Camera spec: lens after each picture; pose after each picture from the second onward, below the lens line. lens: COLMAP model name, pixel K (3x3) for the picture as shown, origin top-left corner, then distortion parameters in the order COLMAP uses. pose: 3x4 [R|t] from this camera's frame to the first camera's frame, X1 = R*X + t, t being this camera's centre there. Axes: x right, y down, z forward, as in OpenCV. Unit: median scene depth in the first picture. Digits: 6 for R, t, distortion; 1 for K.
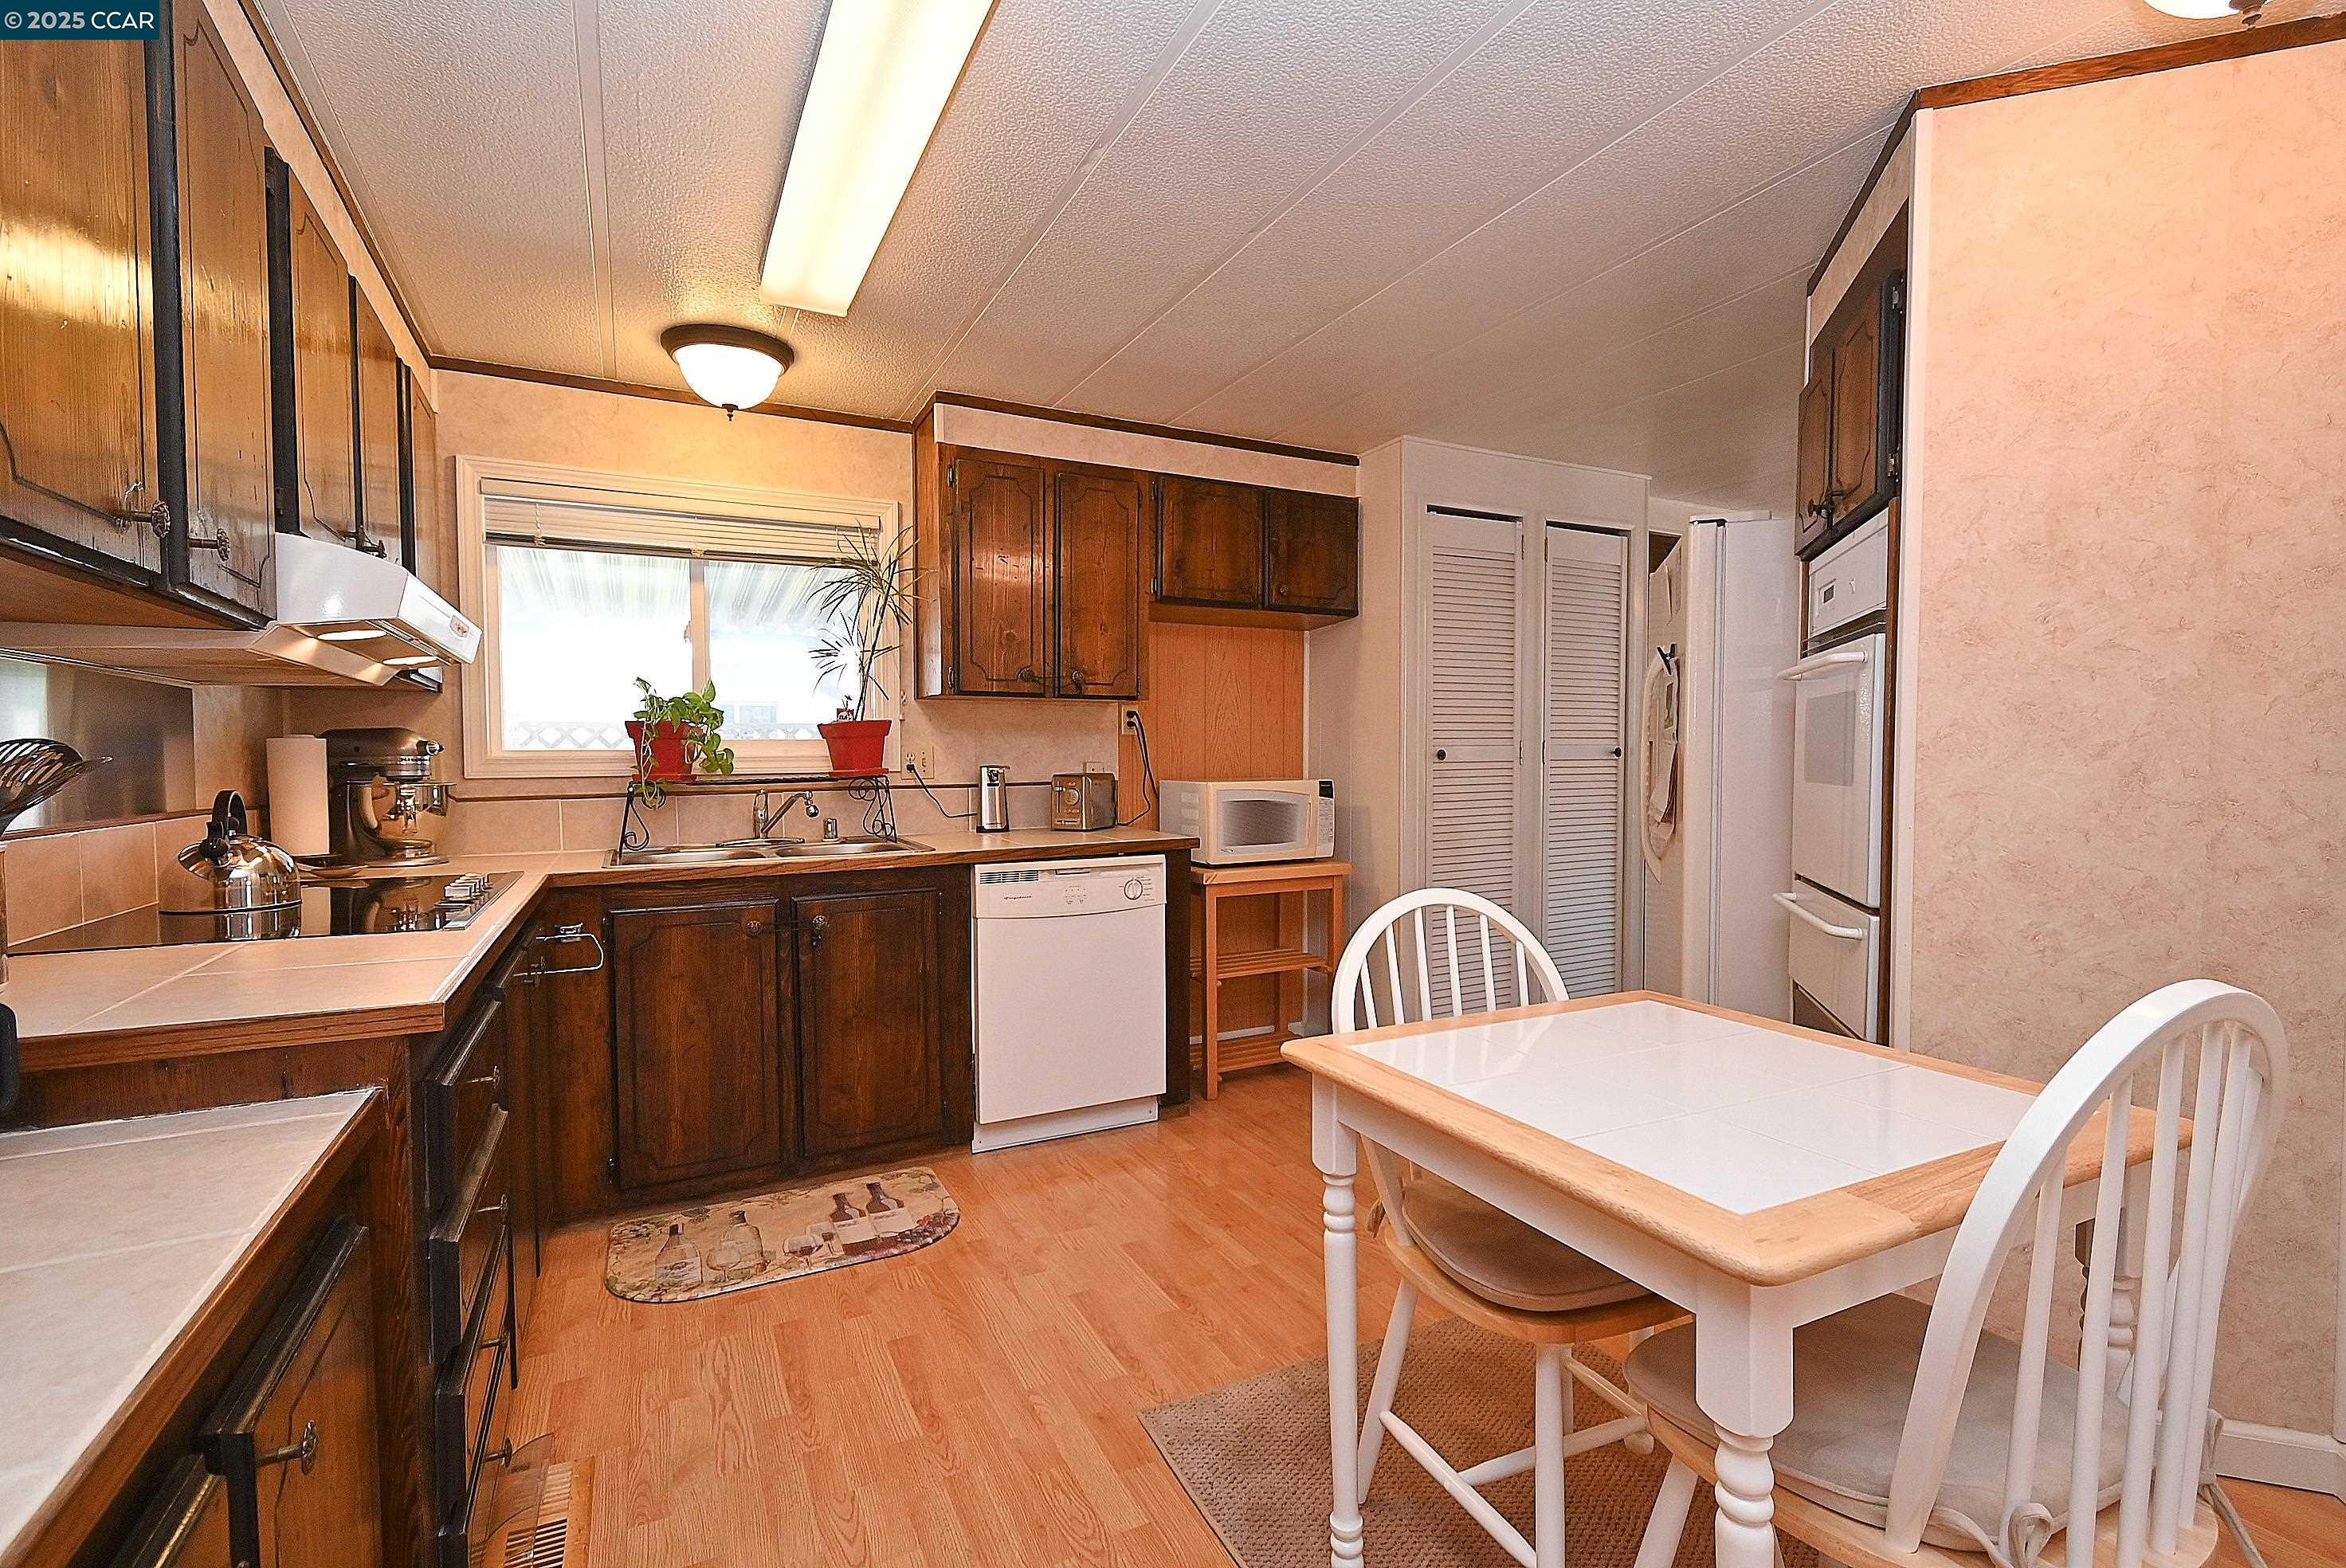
lens RADIAL K [[1059.1, 0, 1177.0], [0, 1059.1, 791.3], [0, 0, 1]] dist [0.010159, -0.003324]
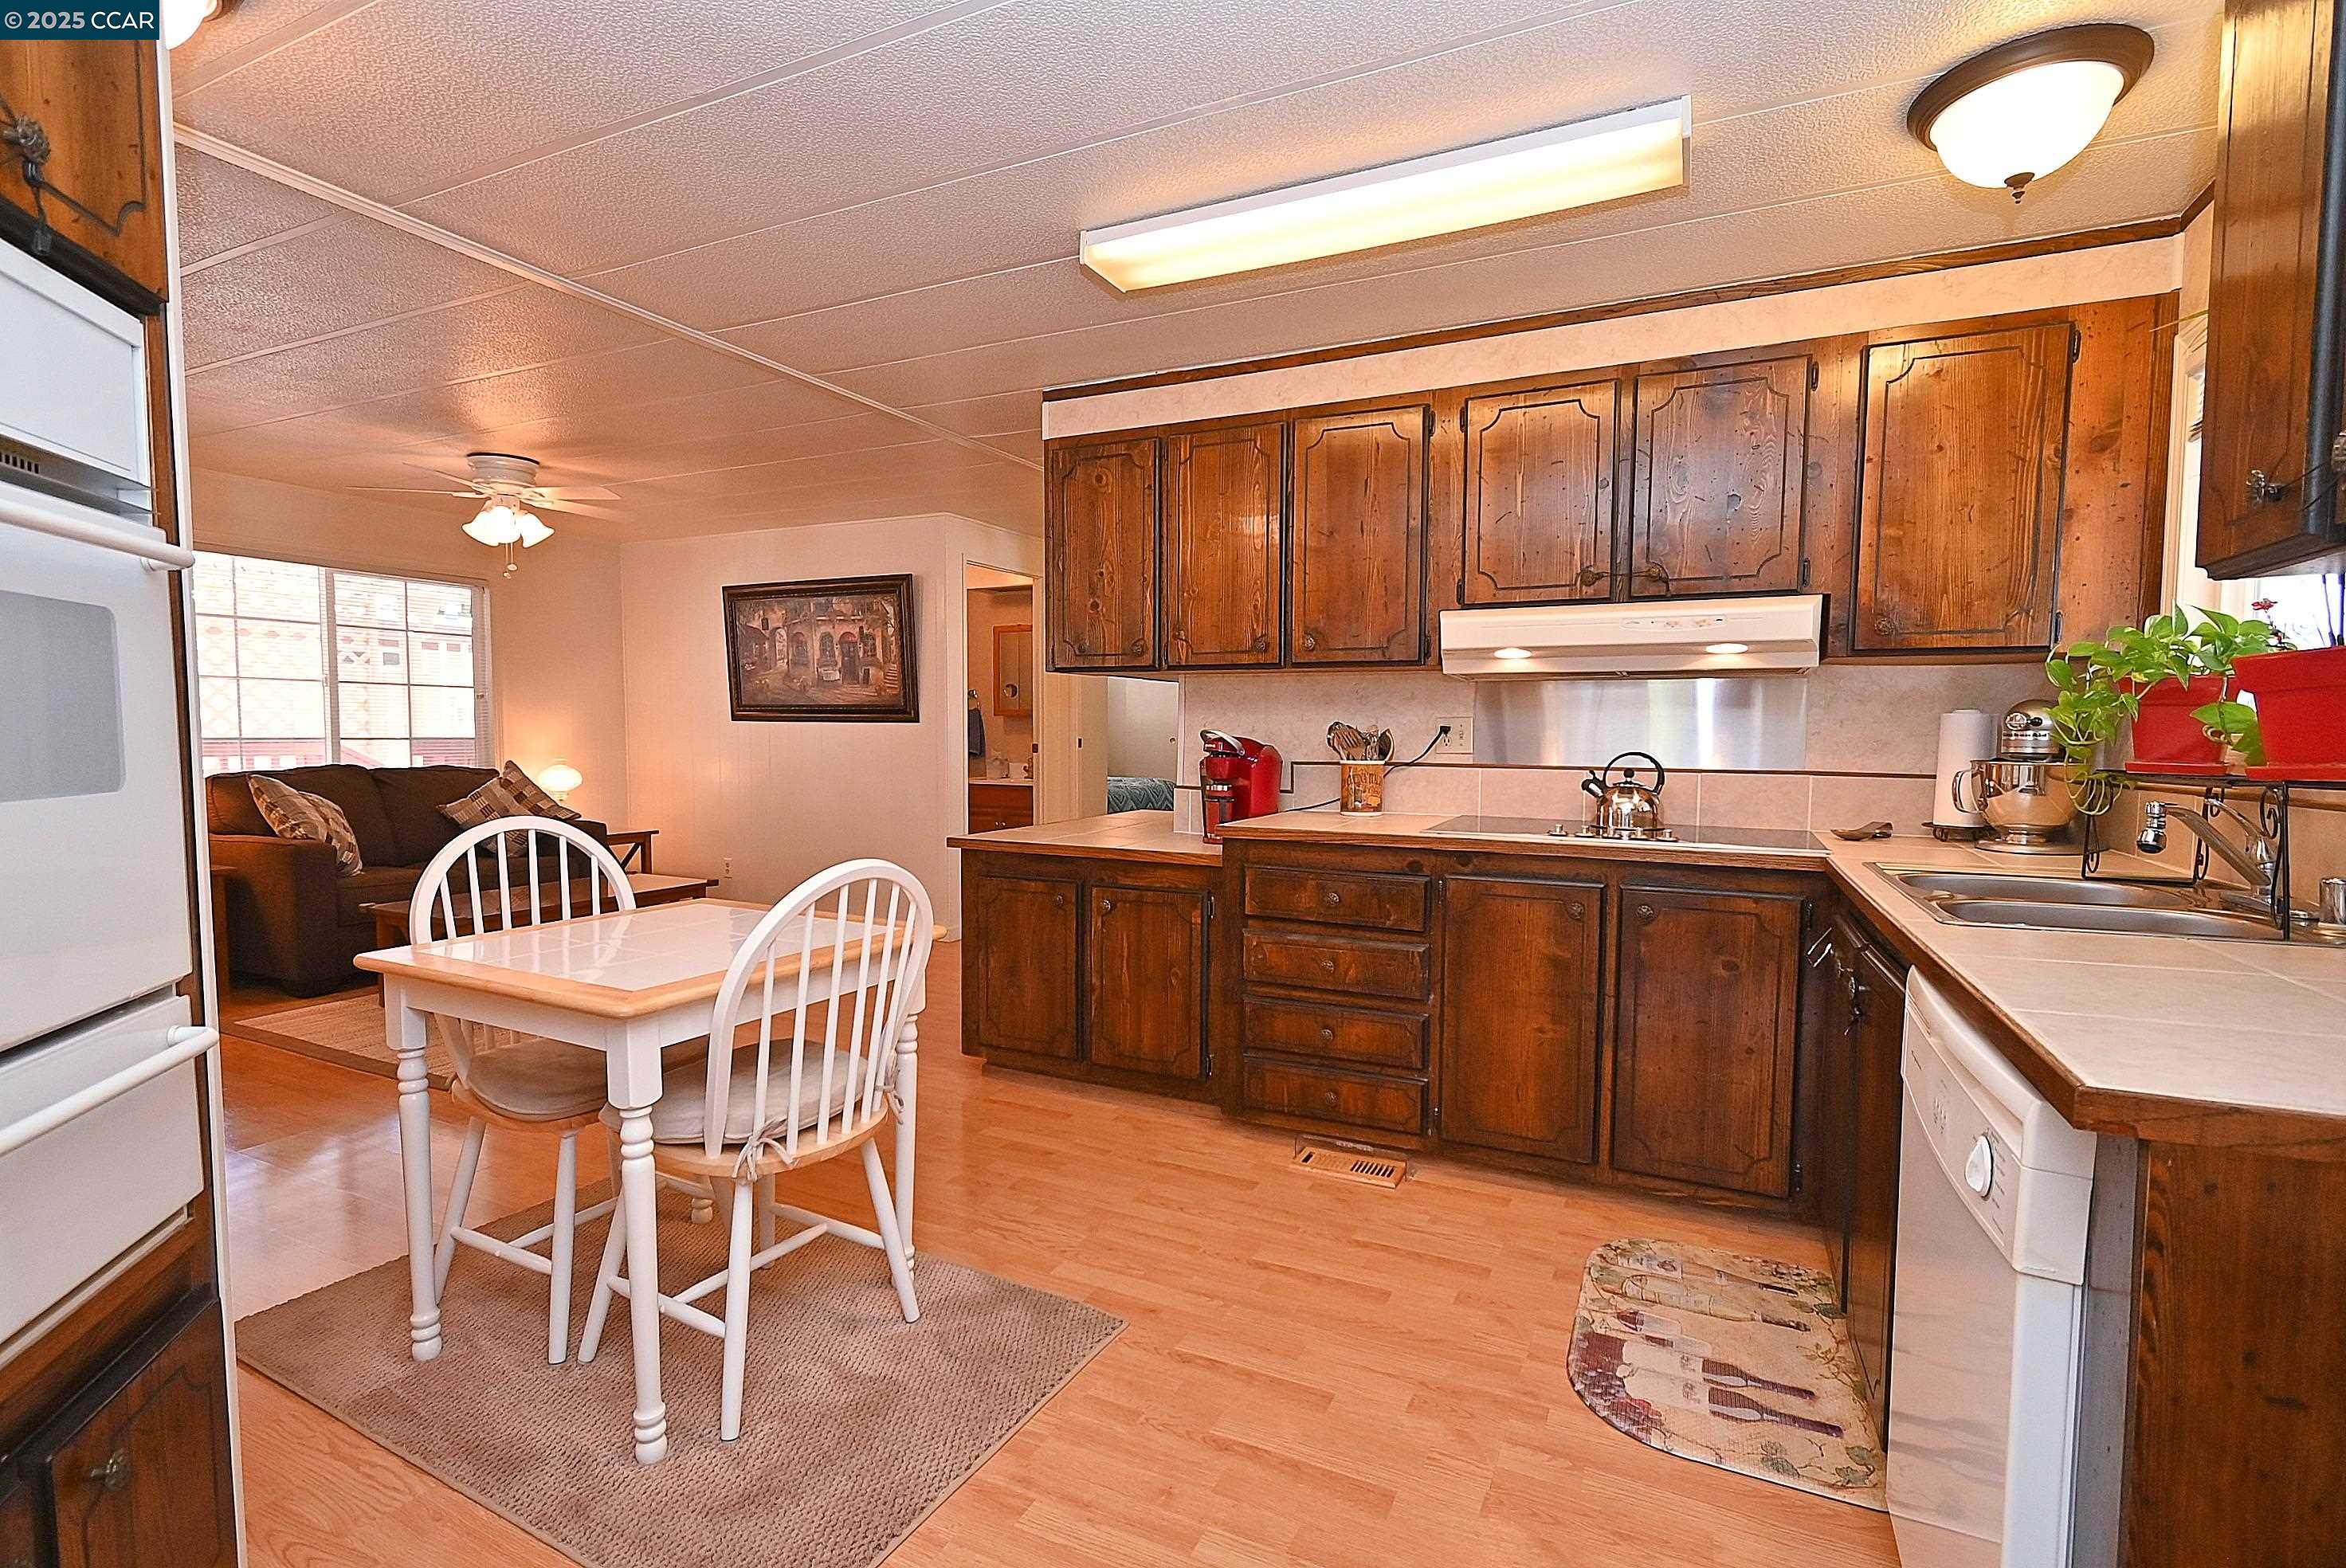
lens RADIAL K [[1059.1, 0, 1167.9], [0, 1059.1, 793.1], [0, 0, 1]] dist [0.010159, -0.003324]
pose [[-0.799034, 0.035972, -0.600209, 0.344555], [-0.022936, 0.995659, 0.090206, -0.040300], [0.600849, 0.085844, -0.794740, 1.115023]]
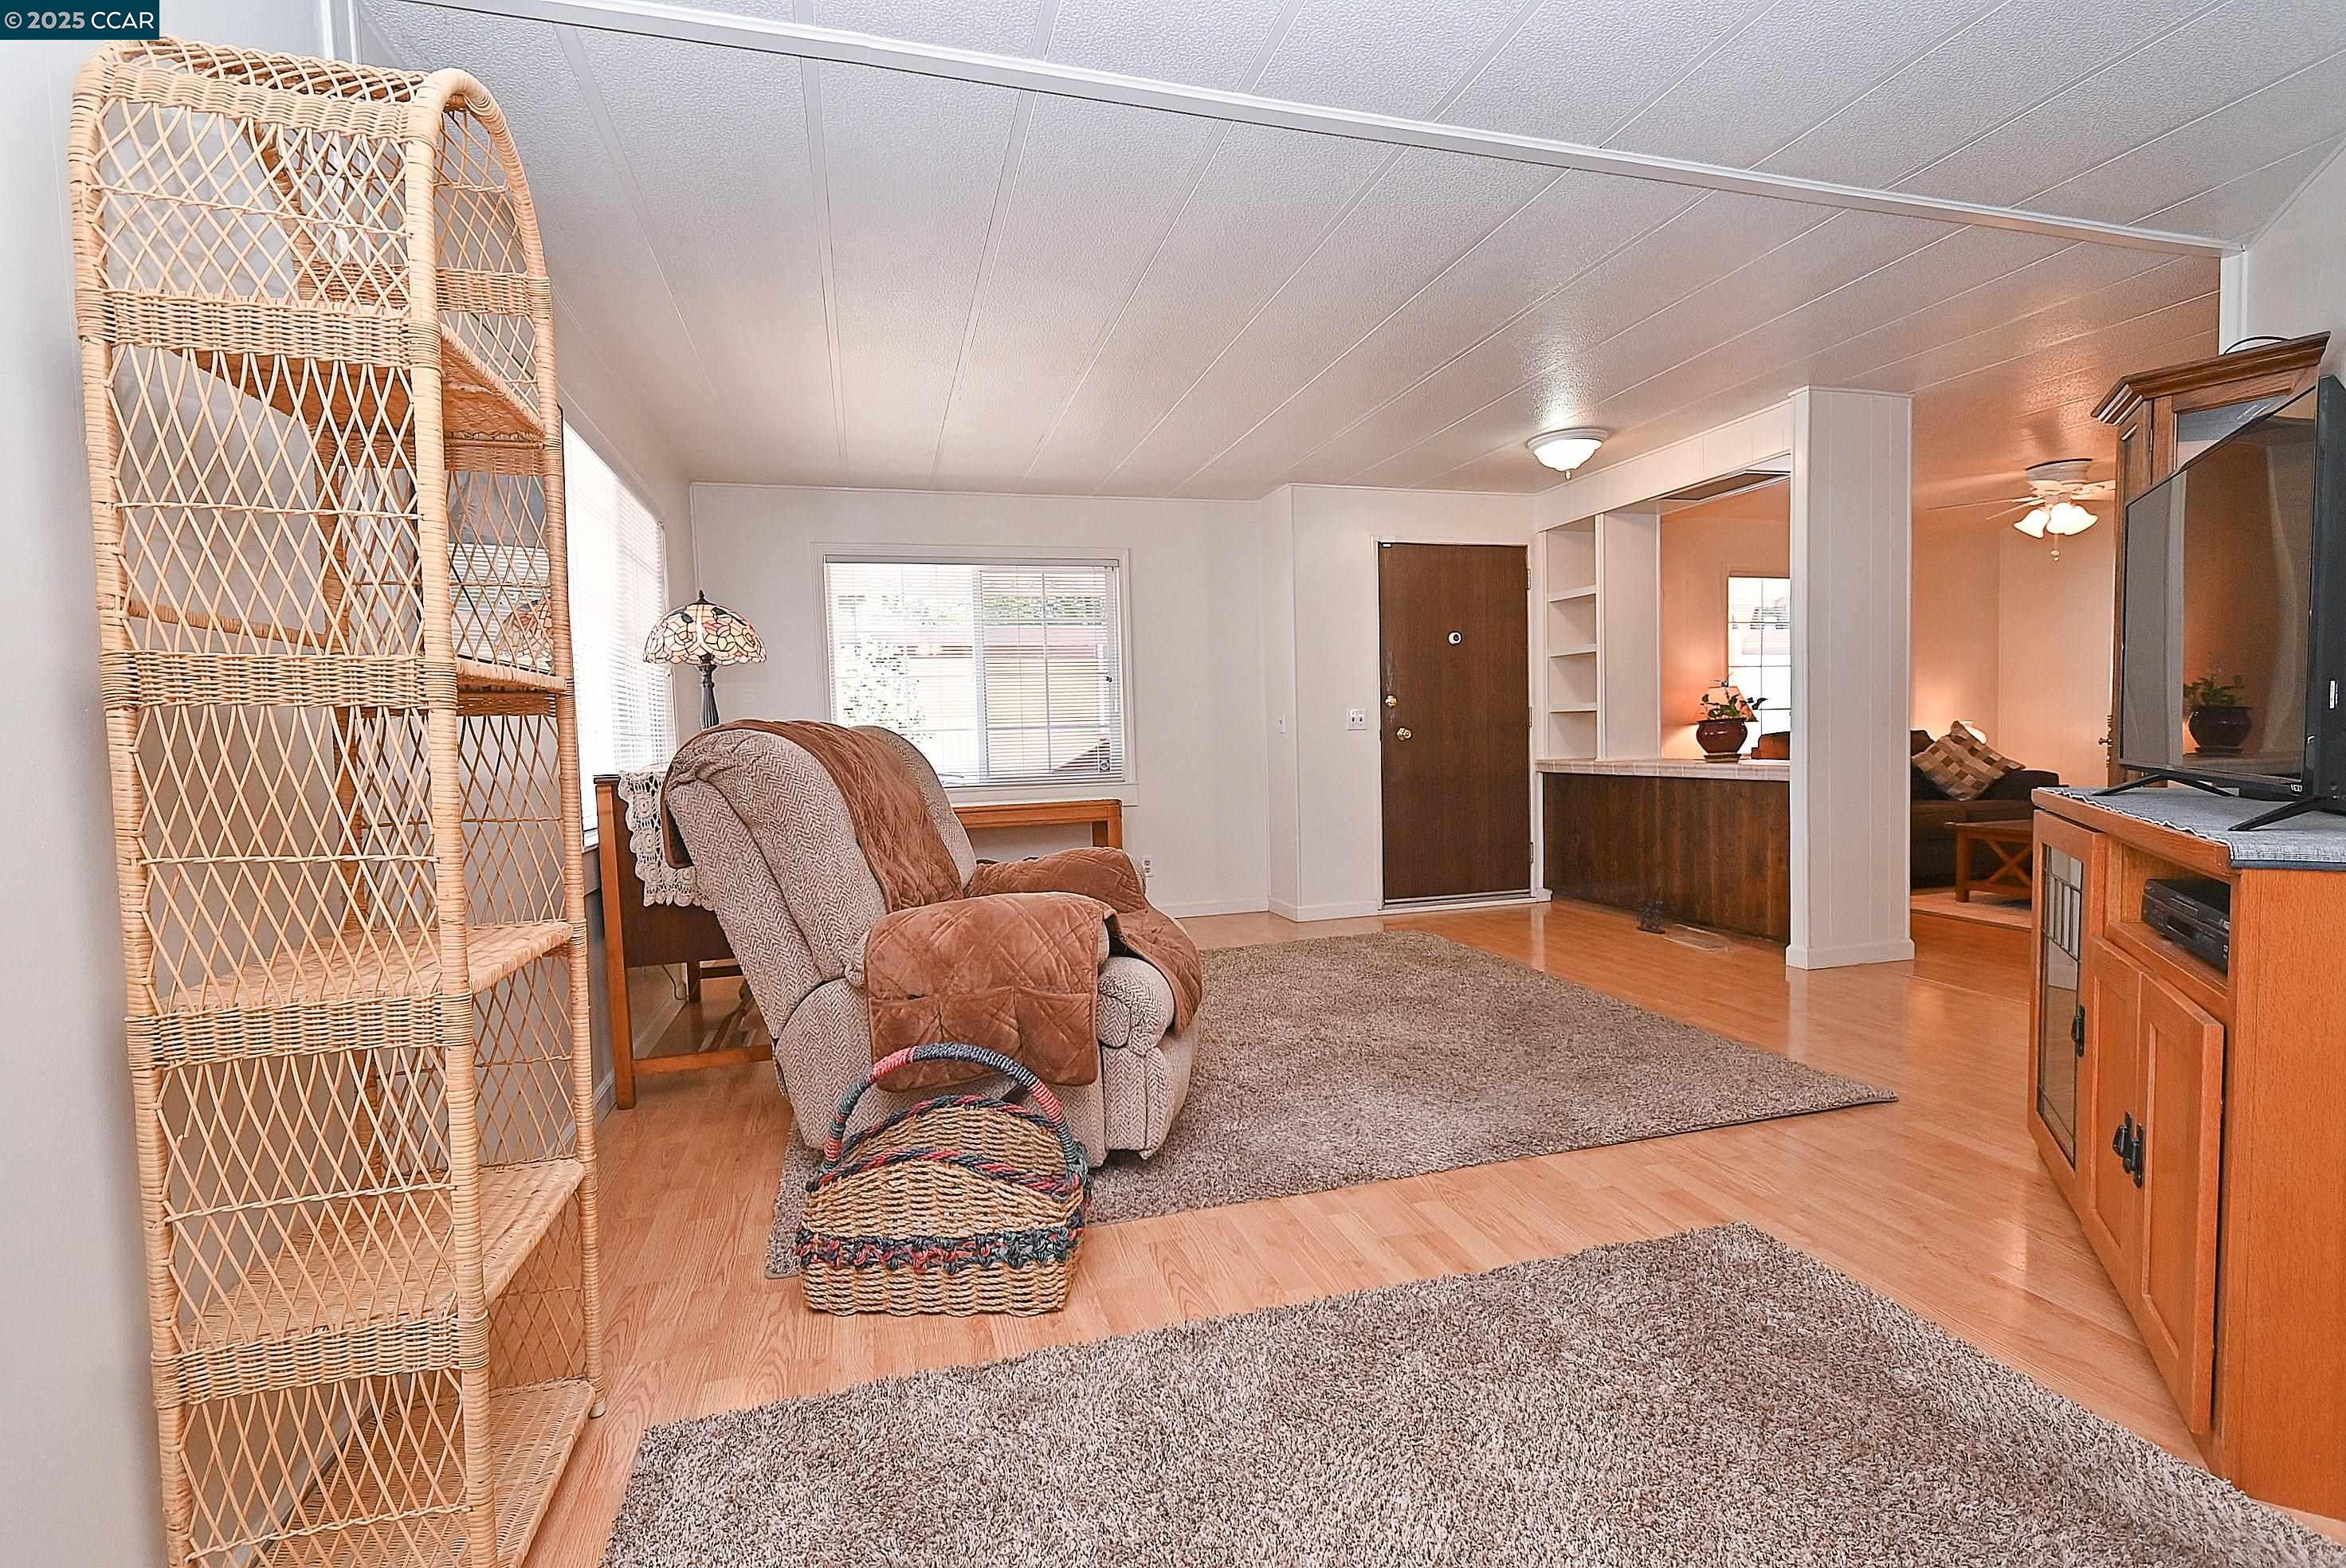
lens RADIAL K [[1059.1, 0, 1178.0], [0, 1059.1, 793.6], [0, 0, 1]] dist [0.010159, -0.003324]
pose [[-0.981345, 0.022977, 0.190879, 1.280148], [0.039093, 0.995939, 0.081098, 0.001393], [-0.188240, 0.087048, -0.978258, 1.429259]]
